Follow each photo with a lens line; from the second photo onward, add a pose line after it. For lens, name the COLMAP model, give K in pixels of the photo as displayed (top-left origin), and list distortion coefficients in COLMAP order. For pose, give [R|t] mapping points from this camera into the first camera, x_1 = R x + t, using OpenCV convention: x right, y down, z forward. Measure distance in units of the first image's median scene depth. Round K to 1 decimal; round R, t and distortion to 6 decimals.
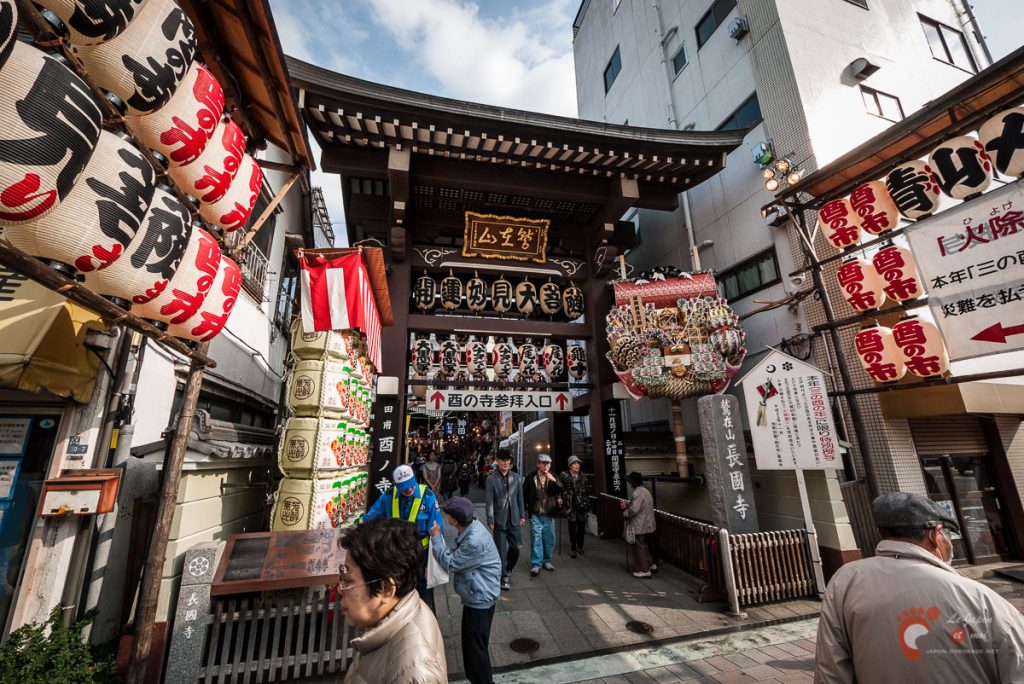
lens RADIAL K [[422.6, 0, 509.0], [0, 422.6, 335.1], [0, 0, 1]] dist [-0.003978, -0.000083]
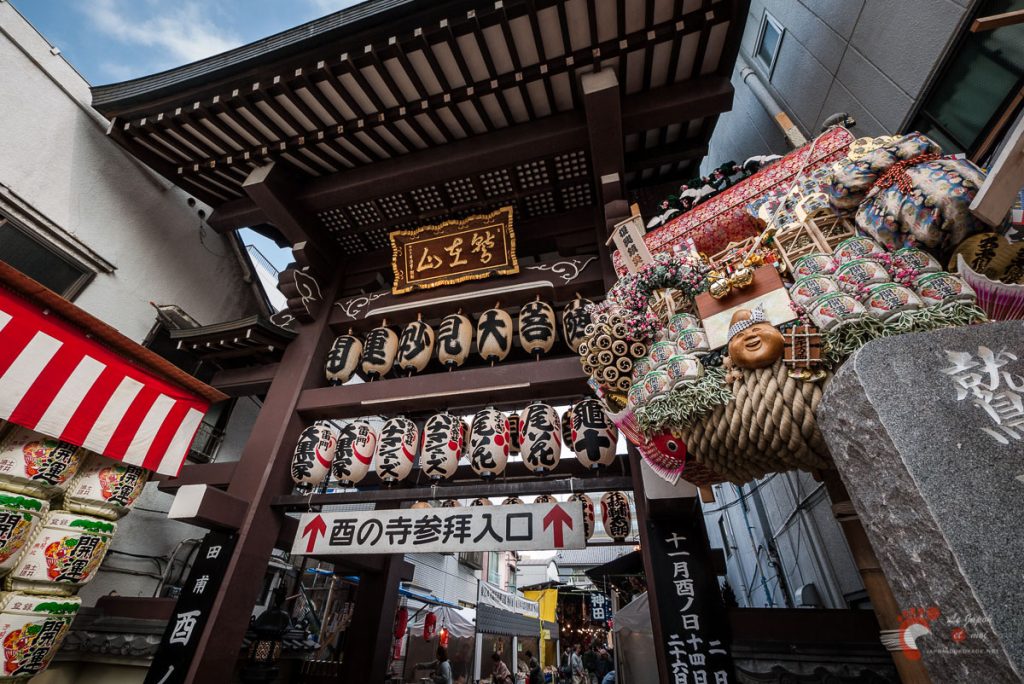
lens RADIAL K [[422.6, 0, 509.0], [0, 422.6, 335.1], [0, 0, 1]] dist [-0.003978, -0.000083]
pose [[0.884438, -0.244093, -0.397728, 0.298251], [0.084075, 0.921692, -0.378701, 0.136197], [0.459022, 0.301499, 0.835702, 0.554400]]
